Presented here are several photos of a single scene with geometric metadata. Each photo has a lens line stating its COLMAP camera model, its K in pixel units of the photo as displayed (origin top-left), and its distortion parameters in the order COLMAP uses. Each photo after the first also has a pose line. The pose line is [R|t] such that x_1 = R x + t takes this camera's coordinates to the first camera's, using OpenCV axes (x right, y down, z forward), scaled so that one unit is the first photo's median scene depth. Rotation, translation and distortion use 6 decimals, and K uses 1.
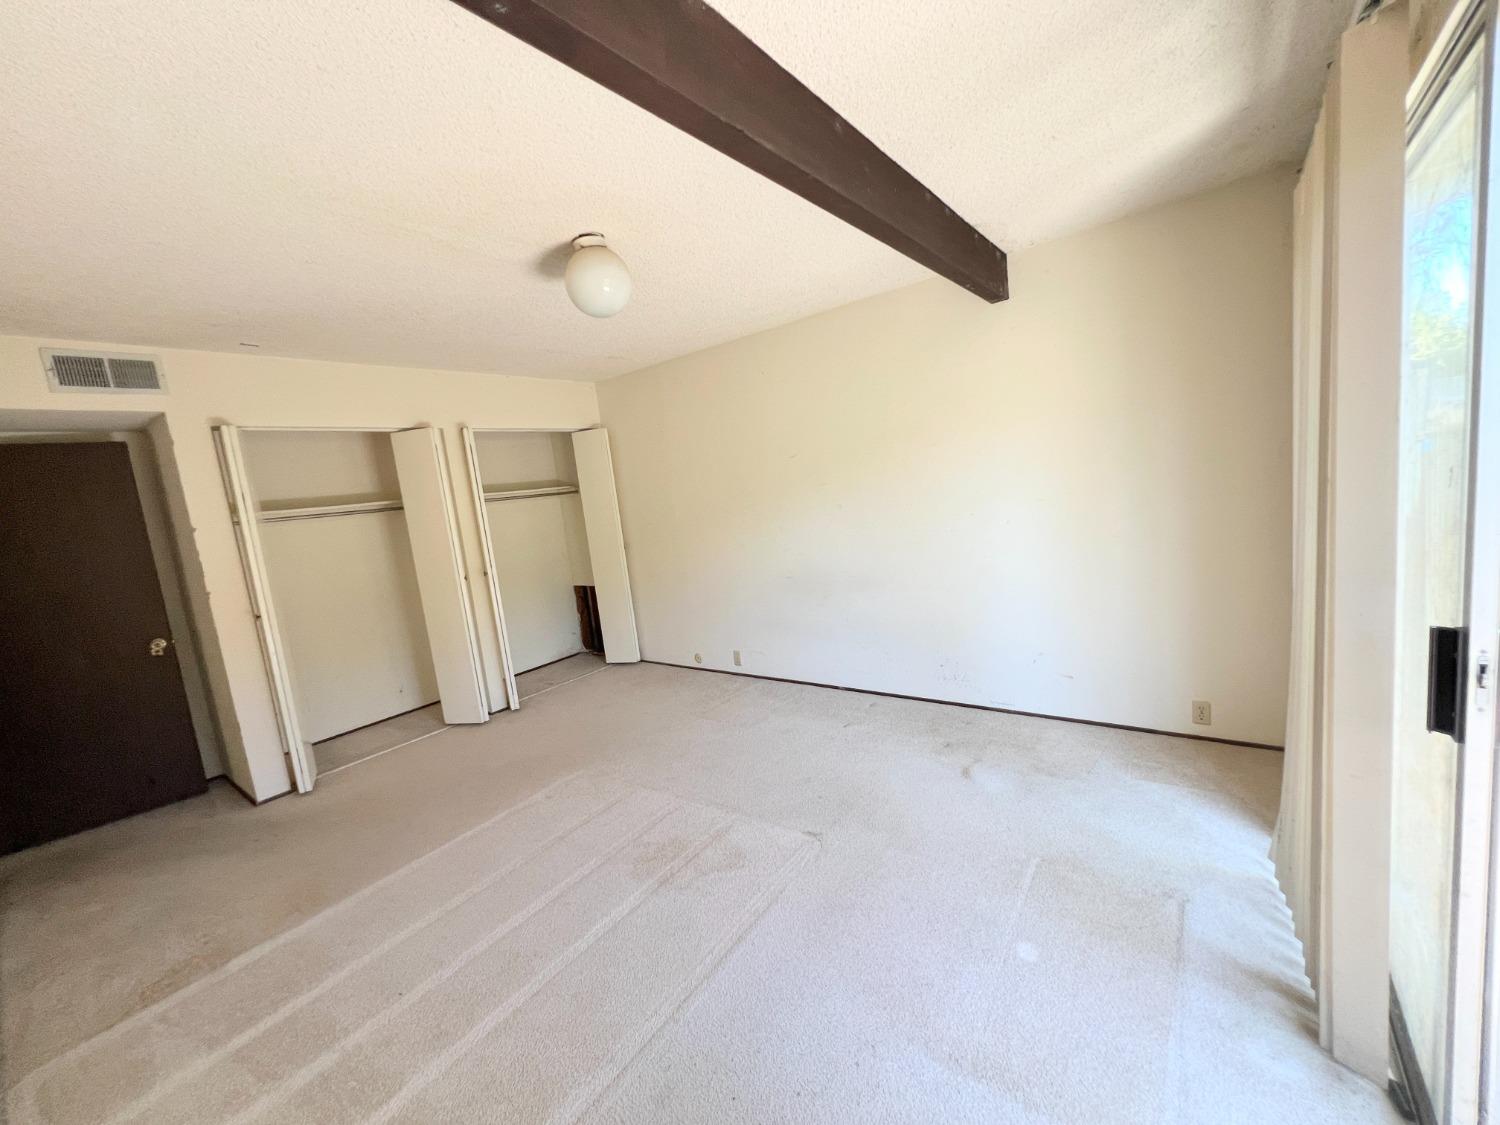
lens RADIAL K [[598.4, 0, 752.2], [0, 598.4, 563.7], [0, 0, 1]] dist [-0.001491, 0.000558]
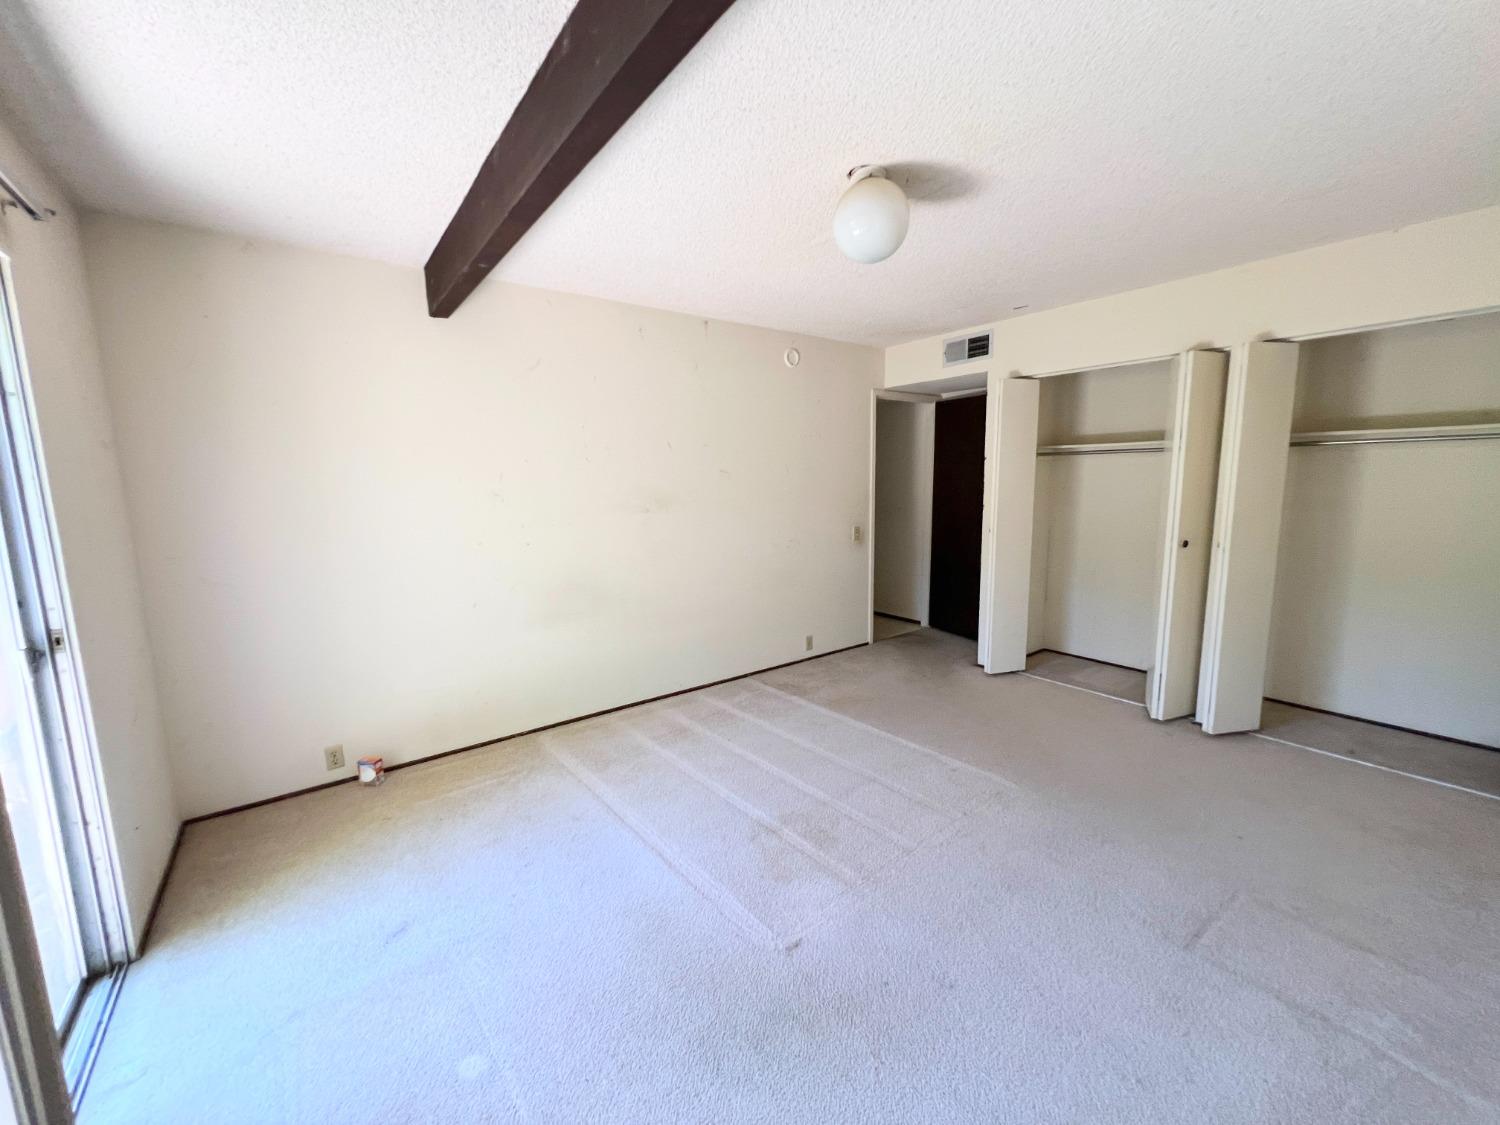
lens RADIAL K [[598.4, 0, 750.4], [0, 598.4, 564.3], [0, 0, 1]] dist [-0.001491, 0.000558]
pose [[-0.268540, 0.253018, -0.929445, 0.642305], [-0.077421, 0.956096, 0.282642, -0.199695], [0.960152, 0.147859, -0.237161, 0.987231]]
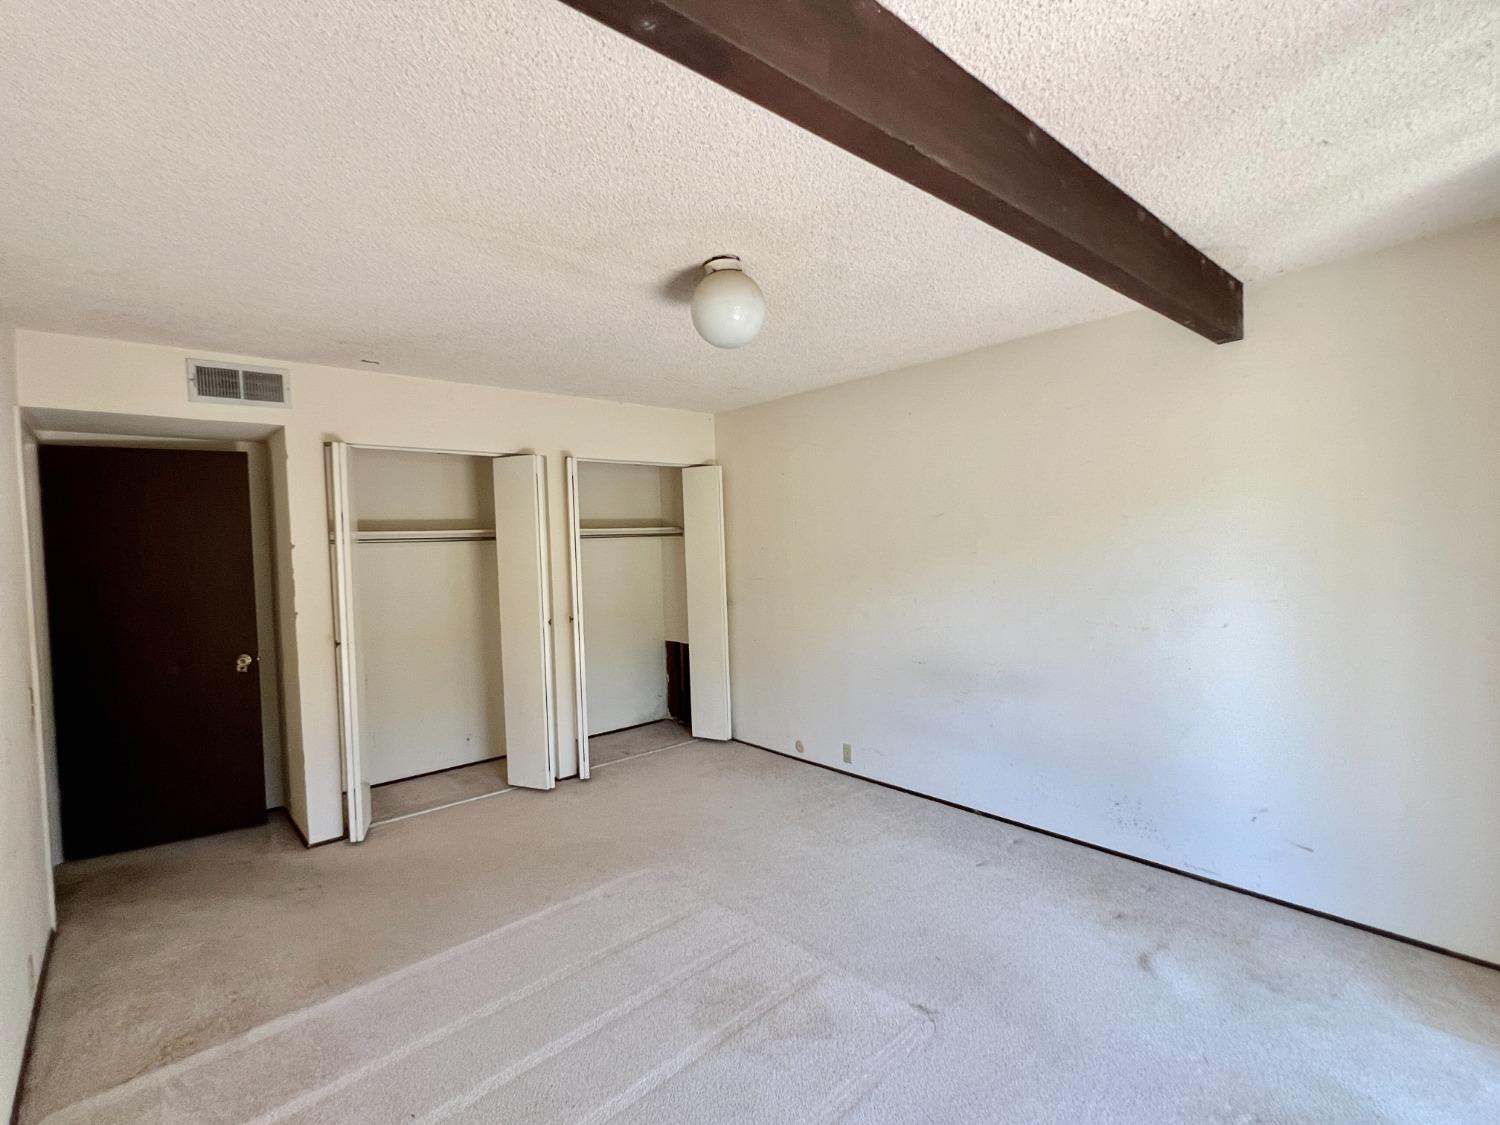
lens RADIAL K [[706.4, 0, 749.6], [0, 706.4, 568.0], [0, 0, 1]] dist [-0.002183, 0.001414]
pose [[0.979145, 0.088843, -0.182710, -0.003500], [-0.102890, 0.992305, -0.068879, -0.023330], [0.175184, 0.086242, 0.980751, 0.021365]]
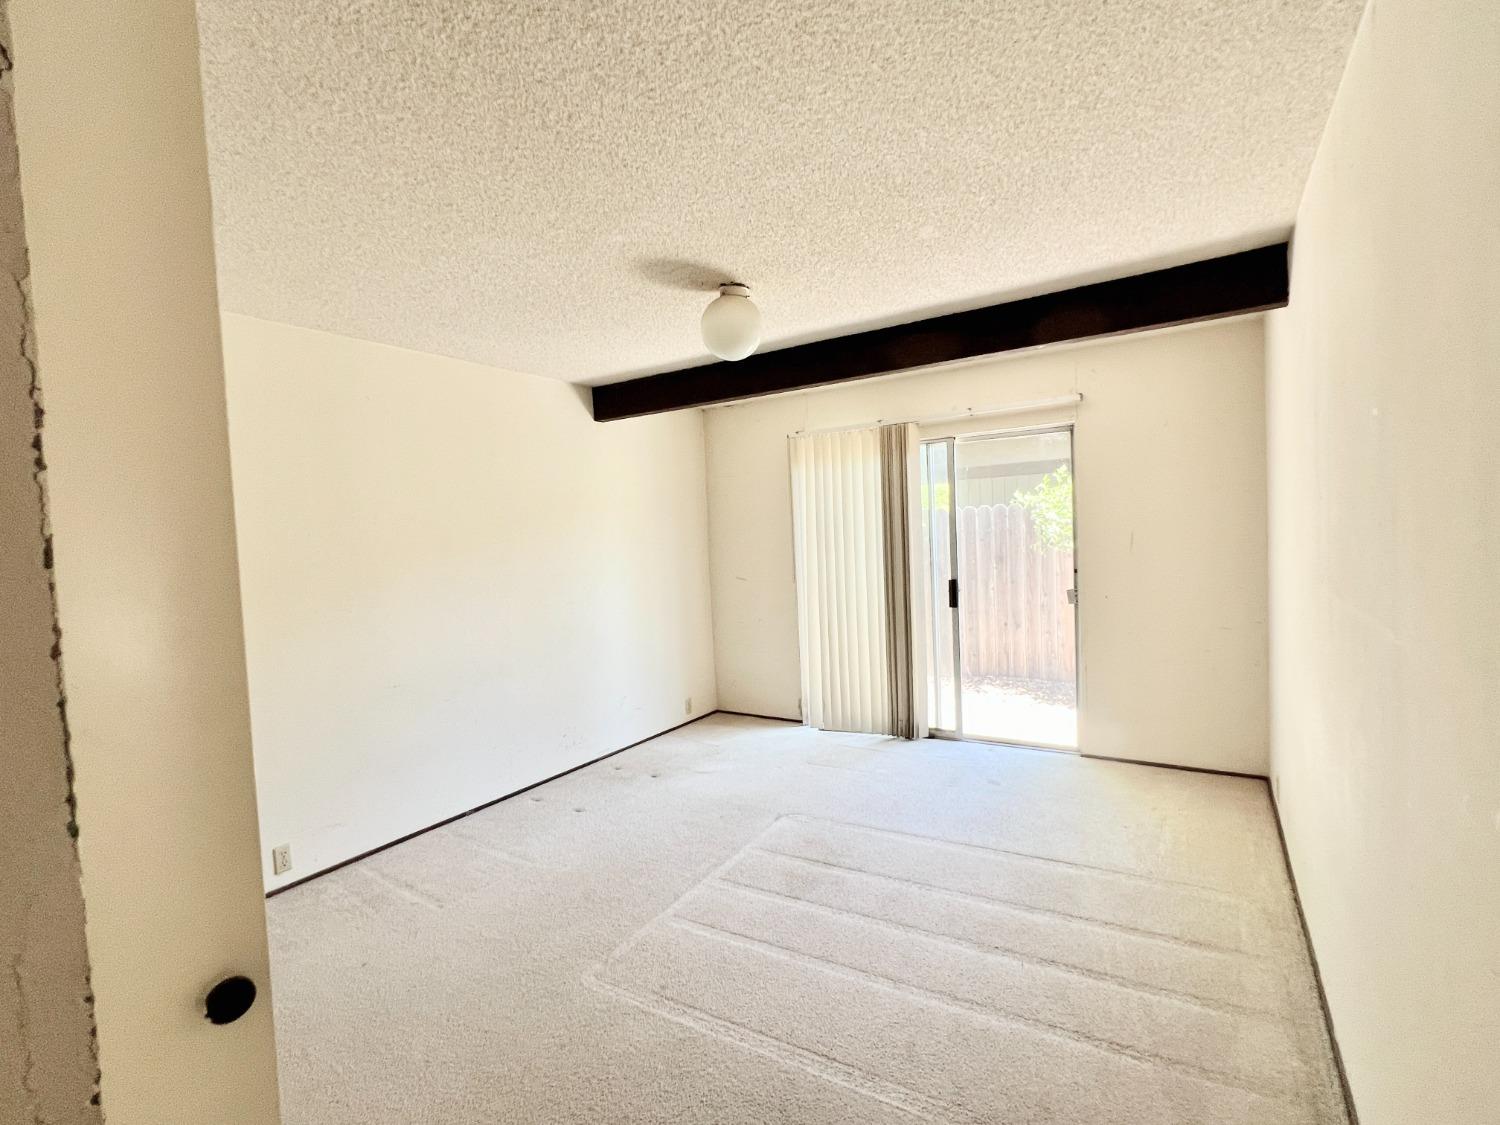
lens RADIAL K [[706.4, 0, 748.7], [0, 706.4, 563.7], [0, 0, 1]] dist [-0.002183, 0.001414]
pose [[-0.084951, 0.071992, 0.993781, -1.315142], [0.182858, 0.981573, -0.055477, 0.006098], [-0.979462, 0.177008, -0.096550, 1.053078]]
